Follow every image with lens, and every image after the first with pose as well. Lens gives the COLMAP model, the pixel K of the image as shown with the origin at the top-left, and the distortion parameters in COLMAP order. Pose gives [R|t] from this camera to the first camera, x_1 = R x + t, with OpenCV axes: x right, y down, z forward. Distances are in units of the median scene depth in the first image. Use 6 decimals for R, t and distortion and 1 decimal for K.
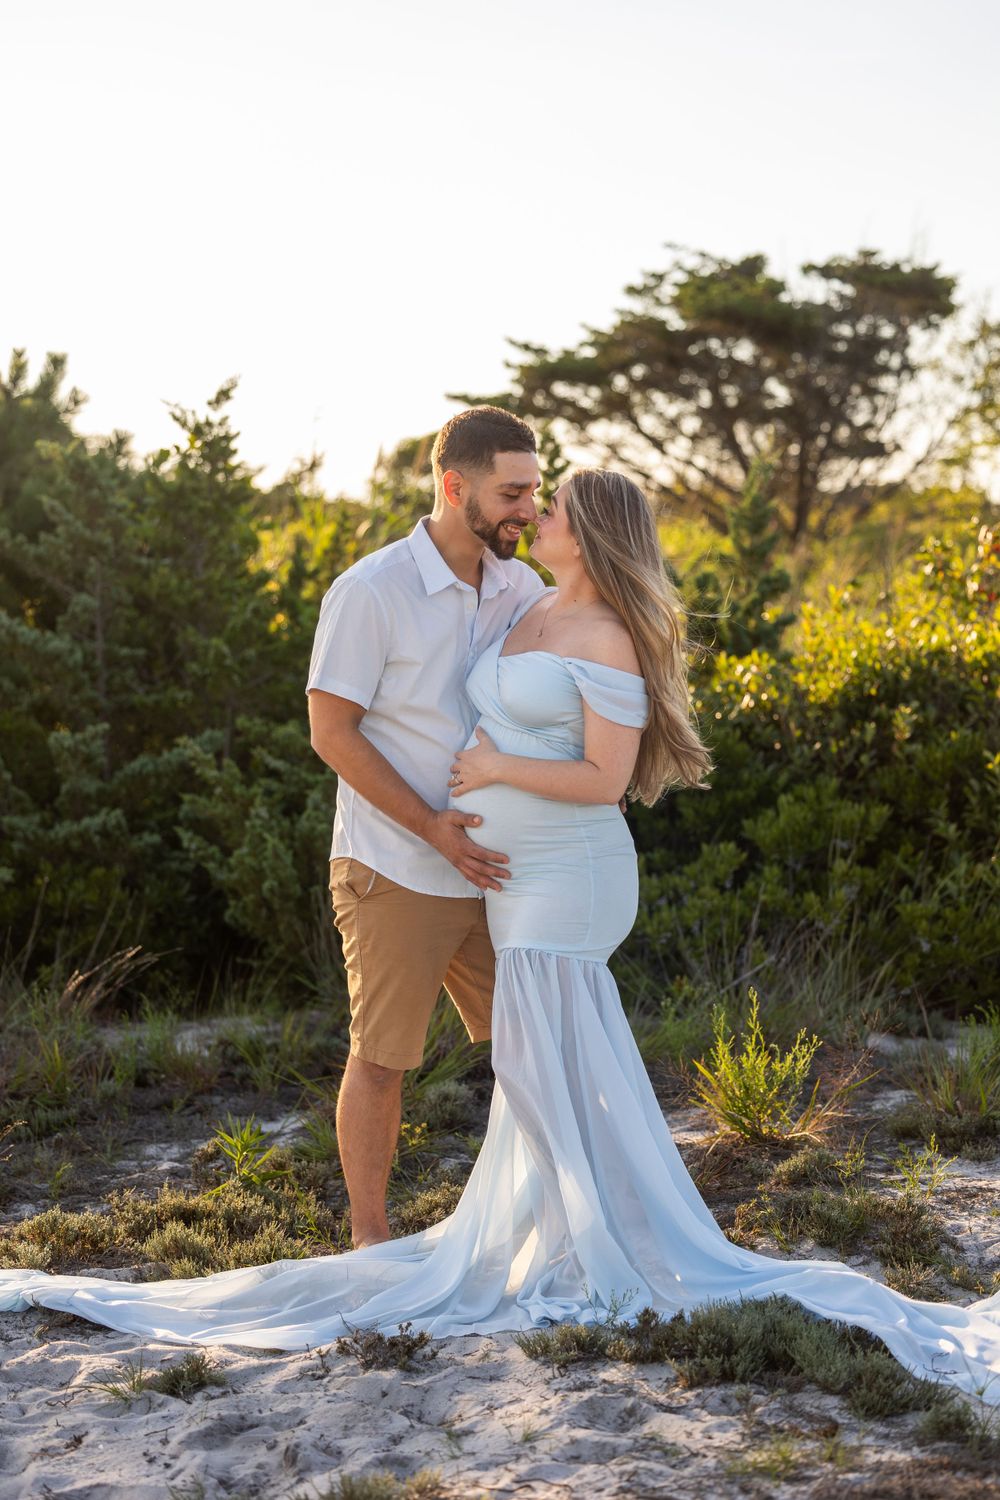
lens RADIAL K [[2536.3, 0, 568.8], [0, 2536.3, 747.6], [0, 0, 1]] dist [0.020810, -4.089011]
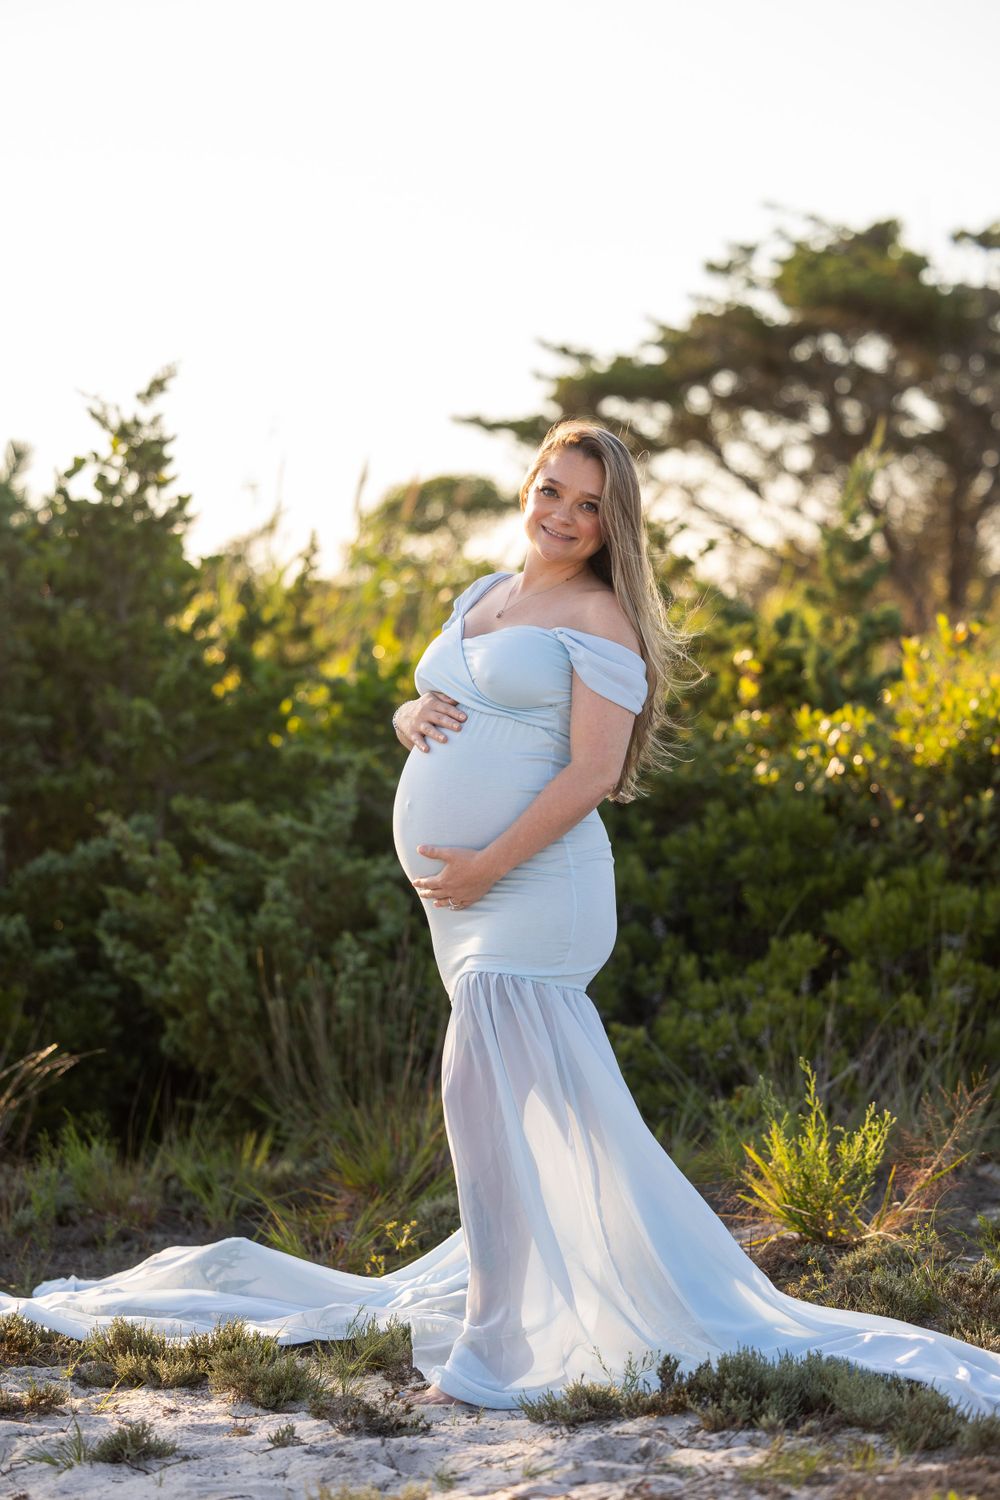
lens RADIAL K [[4477.2, 0, 571.6], [0, 4477.2, 751.2], [0, 0, 1]] dist [-0.169910, -20.137421]
pose [[0.999702, -0.003813, -0.024119, 0.022852], [0.001721, 0.996280, -0.086157, 0.093835], [0.024358, 0.086089, 0.995990, -0.355757]]
